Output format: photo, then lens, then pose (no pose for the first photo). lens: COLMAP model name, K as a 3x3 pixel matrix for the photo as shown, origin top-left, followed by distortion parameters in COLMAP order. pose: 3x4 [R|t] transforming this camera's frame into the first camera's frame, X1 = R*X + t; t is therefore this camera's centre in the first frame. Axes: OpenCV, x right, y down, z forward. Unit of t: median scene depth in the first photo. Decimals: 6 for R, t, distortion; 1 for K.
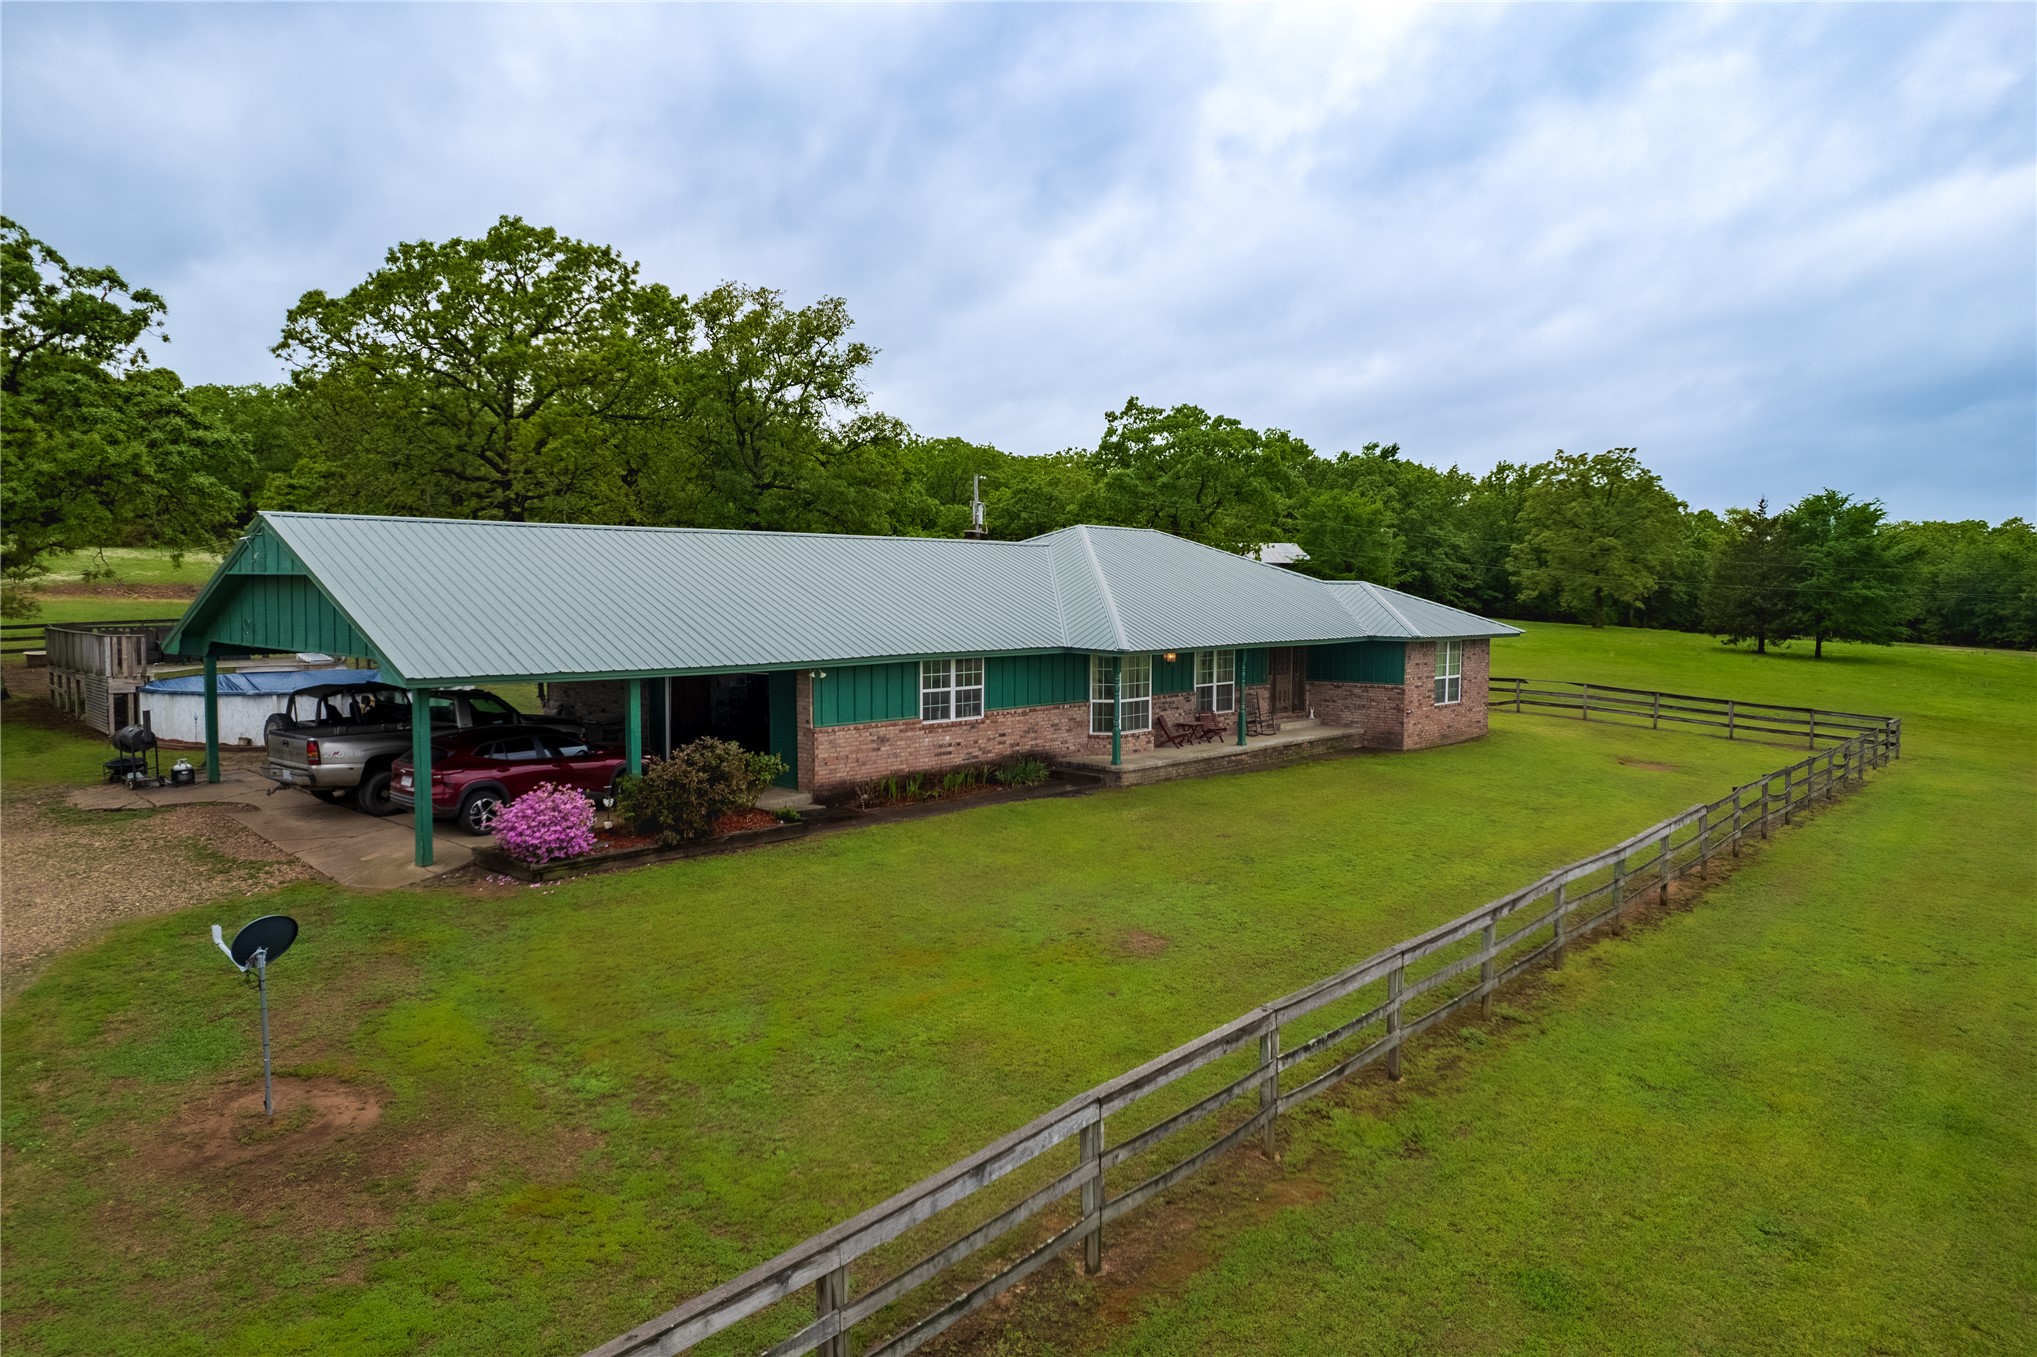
lens RADIAL K [[1345.2, 0, 1028.3], [0, 1345.2, 684.5], [0, 0, 1]] dist [-0.067038, 0.064675]
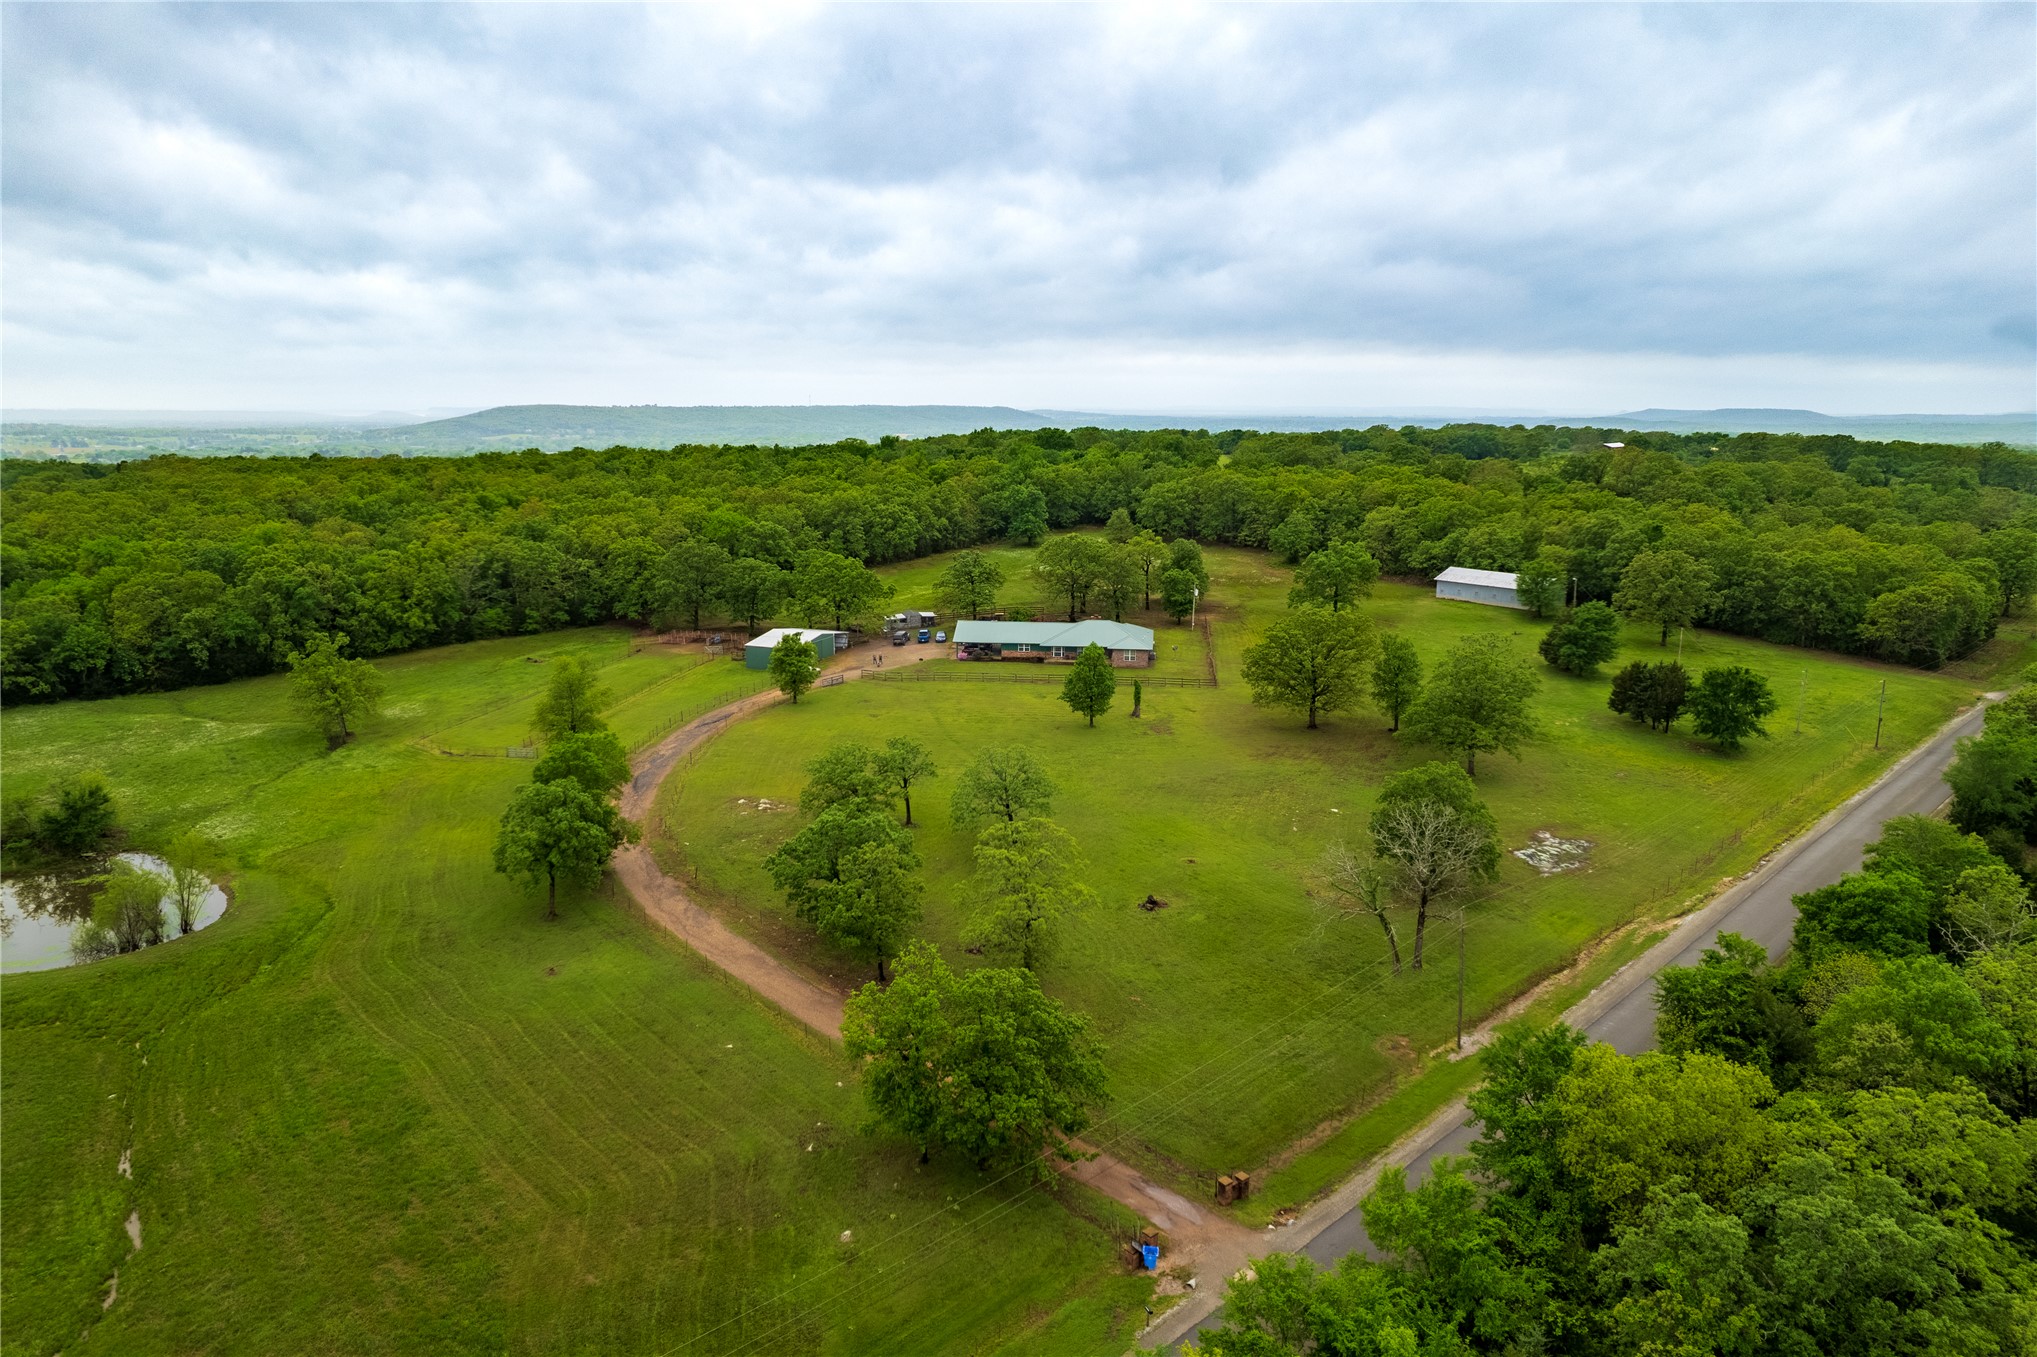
lens RADIAL K [[1307.2, 0, 1018.5], [0, 1307.2, 678.5], [0, 0, 1]] dist [-0.070096, 0.067592]
pose [[0.577897, 0.168896, -0.798442, 4.455855], [-0.058441, 0.984404, 0.165934, -0.796988], [0.814015, -0.049231, 0.578754, -2.538358]]
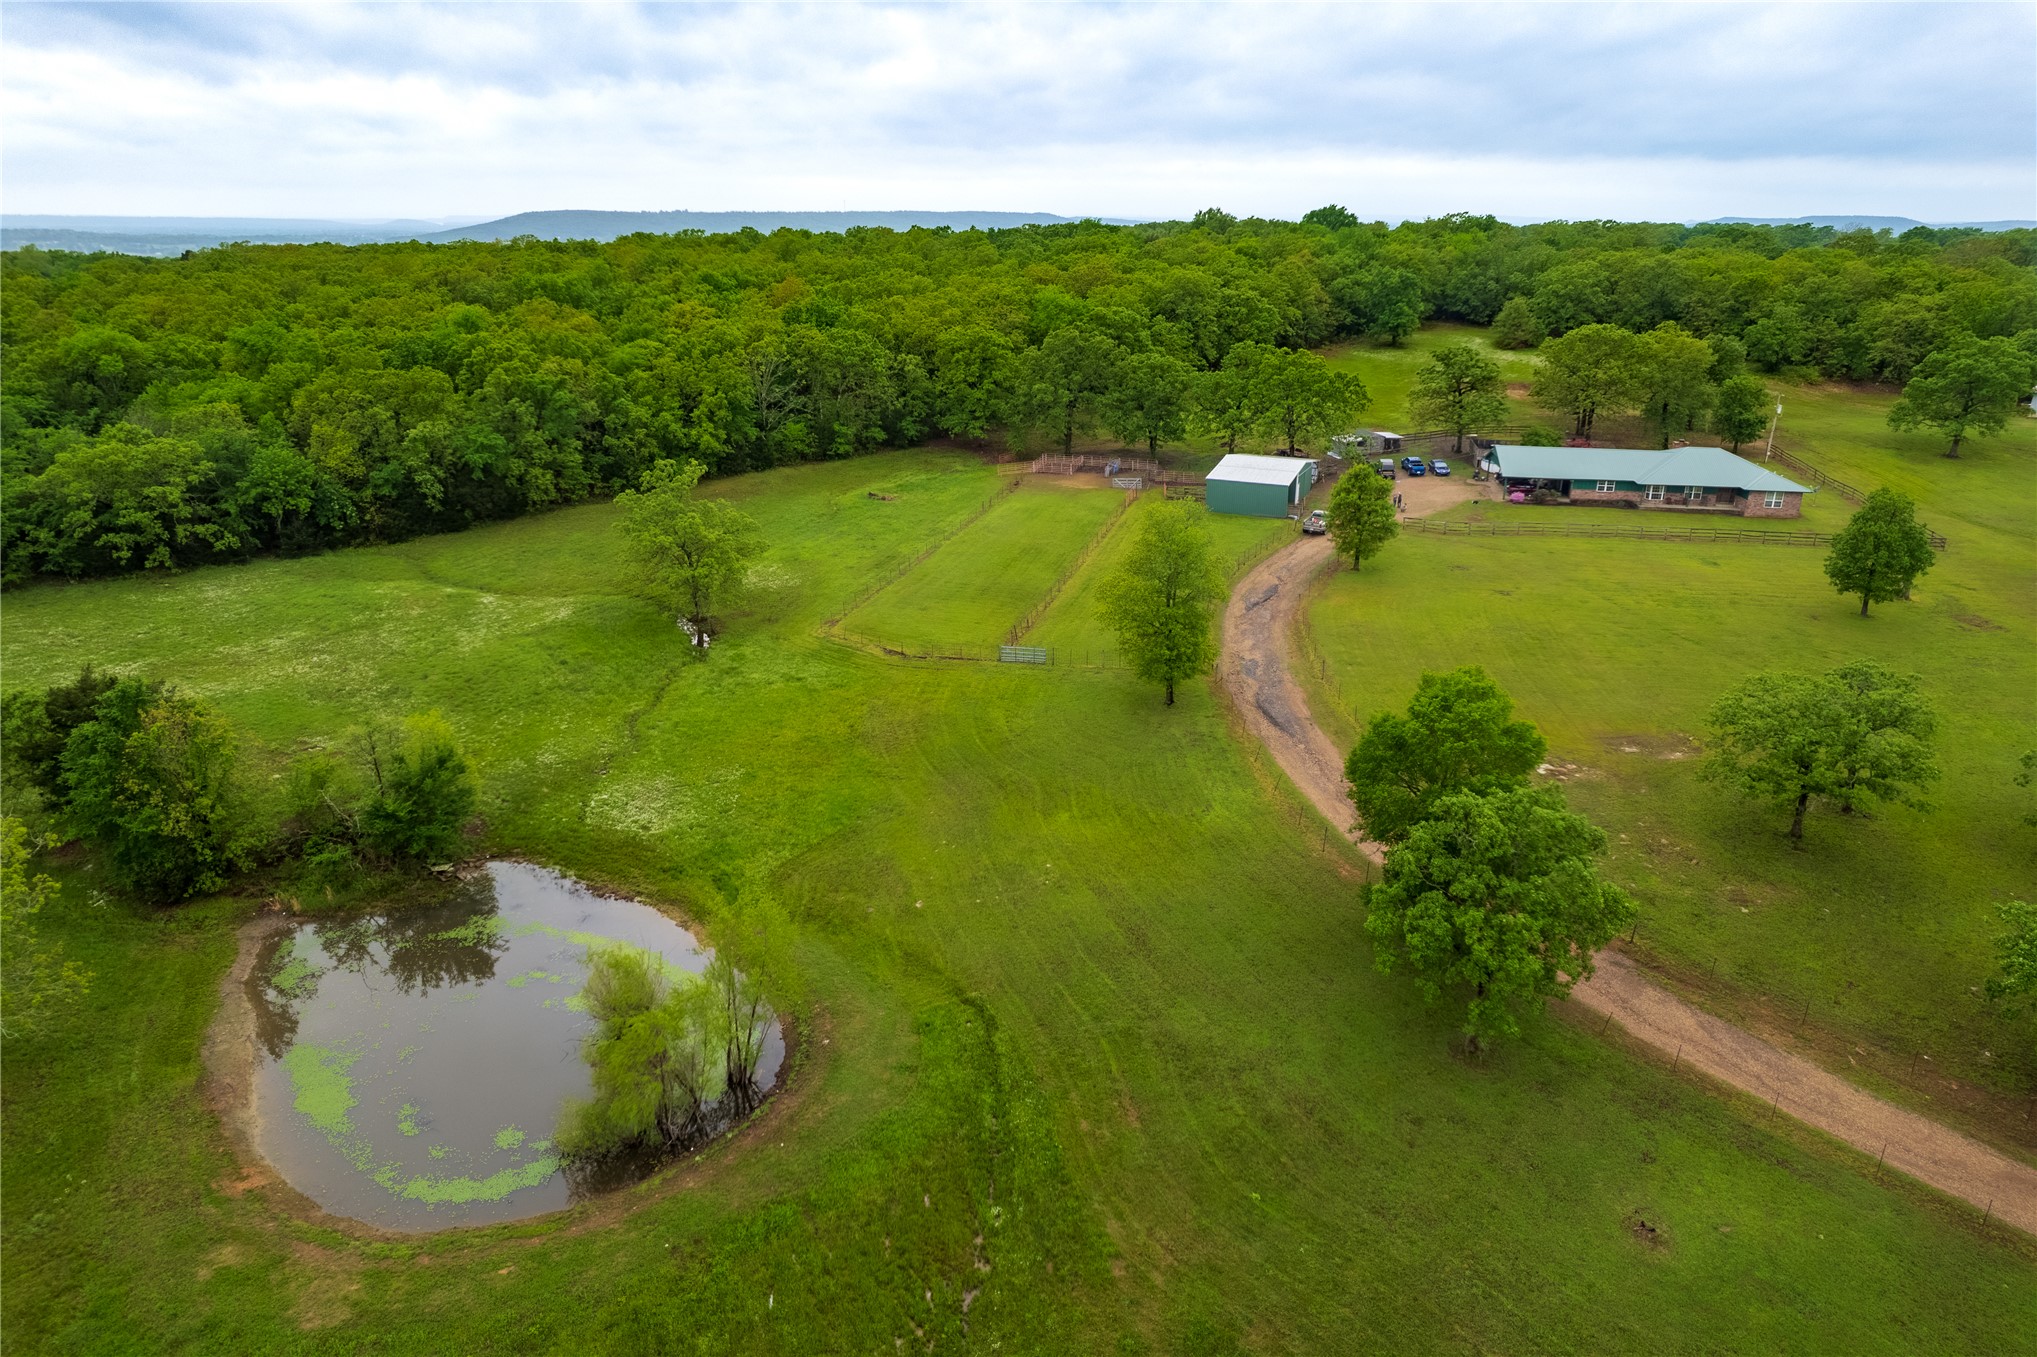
lens RADIAL K [[1307.2, 0, 1018.5], [0, 1307.2, 678.5], [0, 0, 1]] dist [-0.070096, 0.067592]
pose [[0.559304, 0.281960, -0.779537, 2.165622], [-0.060461, 0.951747, 0.300869, -0.507895], [0.826755, -0.121146, 0.549363, -2.928536]]
